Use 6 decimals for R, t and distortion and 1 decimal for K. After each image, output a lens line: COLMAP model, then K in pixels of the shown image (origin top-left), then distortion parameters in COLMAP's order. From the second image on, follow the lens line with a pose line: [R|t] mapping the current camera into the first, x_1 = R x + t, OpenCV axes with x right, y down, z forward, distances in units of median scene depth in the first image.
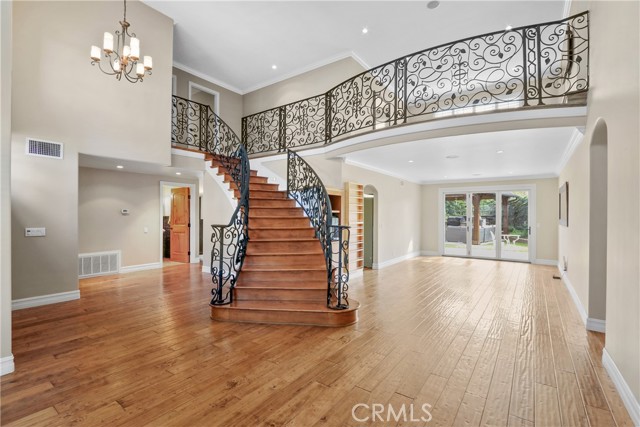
lens RADIAL K [[296.3, 0, 319.5], [0, 296.3, 217.9], [0, 0, 1]] dist [-0.028220, -0.000243]
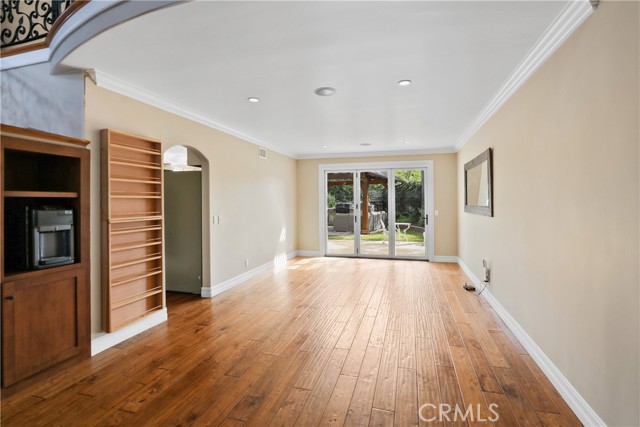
lens RADIAL K [[296.3, 0, 325.2], [0, 296.3, 200.5], [0, 0, 1]] dist [-0.028220, -0.000243]
pose [[0.936539, -0.009252, 0.350441, 0.168040], [0.014148, 0.999835, -0.011413, -0.002171], [-0.350278, 0.015647, 0.936515, 0.318386]]
